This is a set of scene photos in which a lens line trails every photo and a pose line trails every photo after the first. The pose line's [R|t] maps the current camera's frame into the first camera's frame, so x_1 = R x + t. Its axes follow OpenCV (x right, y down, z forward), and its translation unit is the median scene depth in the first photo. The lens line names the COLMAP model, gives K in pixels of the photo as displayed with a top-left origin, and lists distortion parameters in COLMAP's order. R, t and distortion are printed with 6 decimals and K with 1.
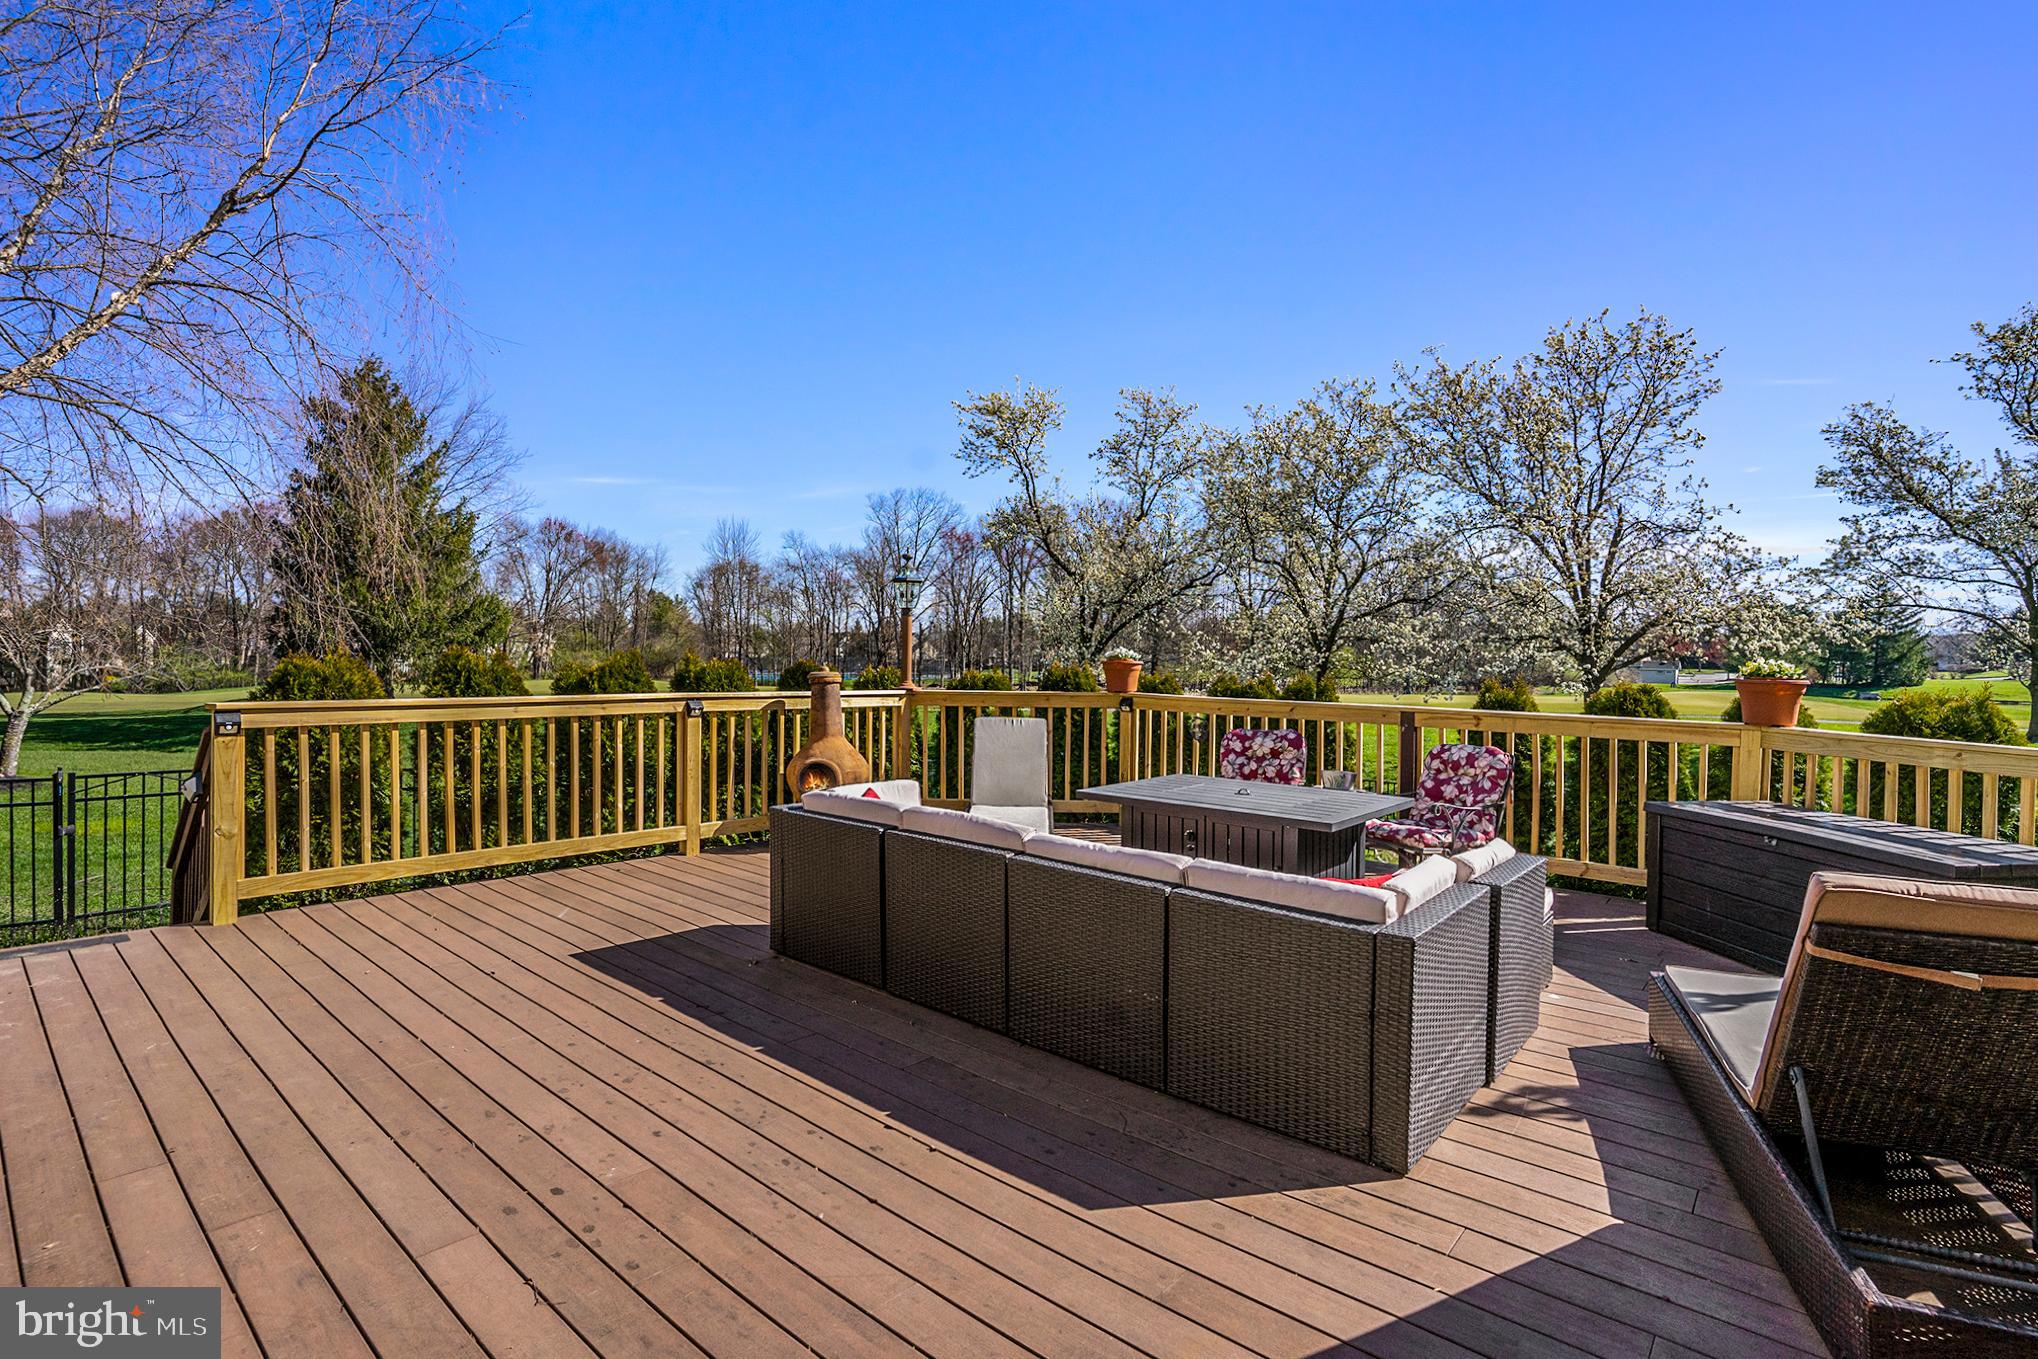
lens RADIAL K [[1044.9, 0, 978.3], [0, 1044.9, 635.9], [0, 0, 1]] dist [-0.089782, 0.058433]
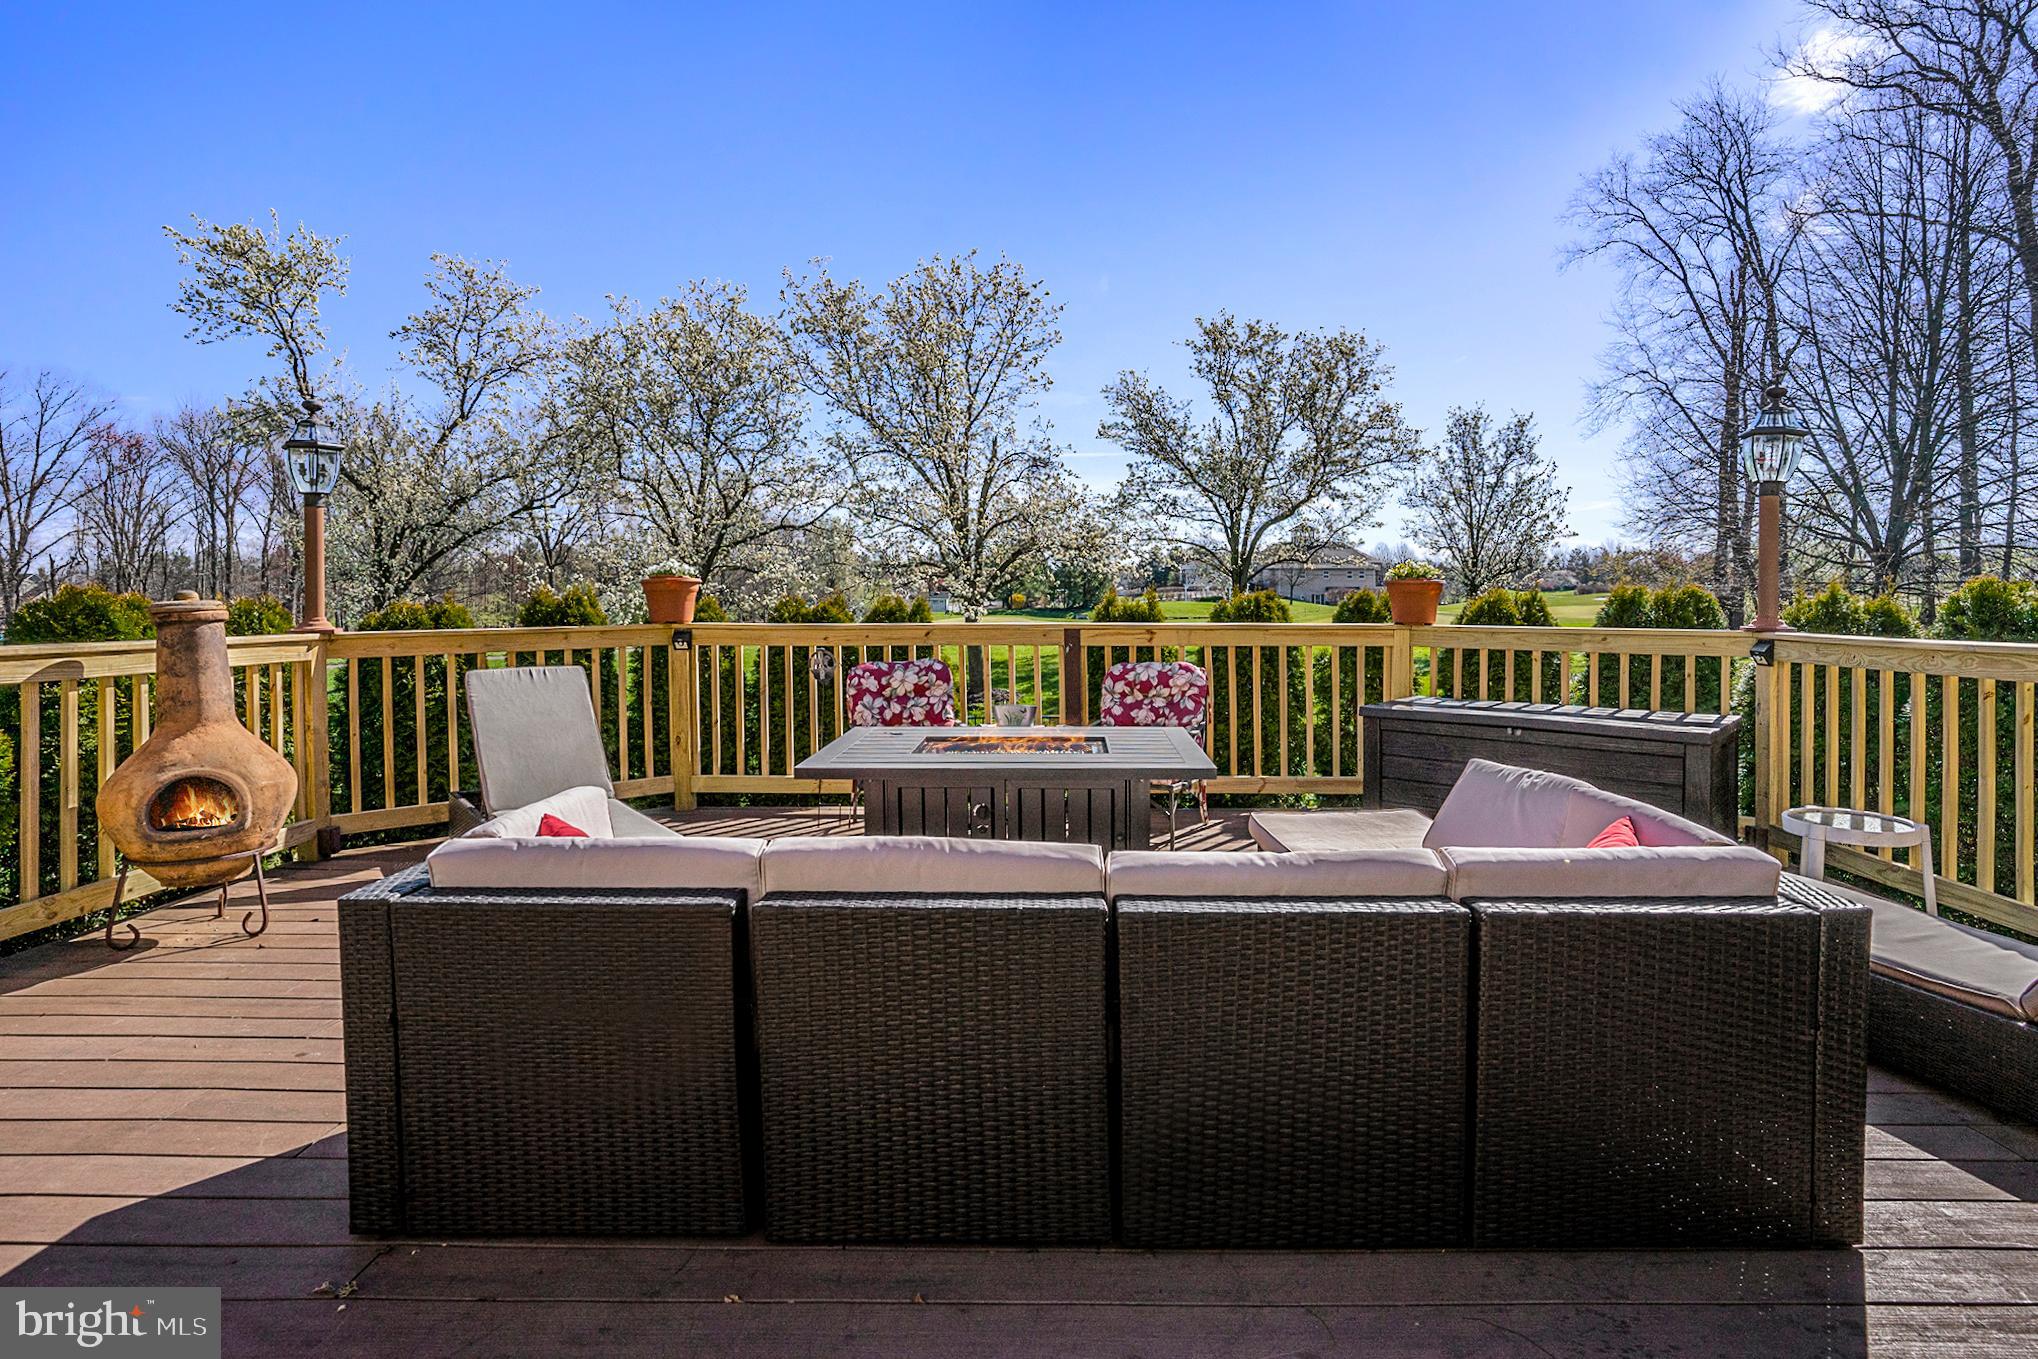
lens RADIAL K [[1044.9, 0, 978.3], [0, 1044.9, 635.9], [0, 0, 1]] dist [-0.089782, 0.058433]
pose [[0.750895, -0.044057, 0.658950, -0.167150], [0.007773, 0.998293, 0.057888, 0.023115], [-0.660376, -0.038346, 0.749955, 0.322111]]
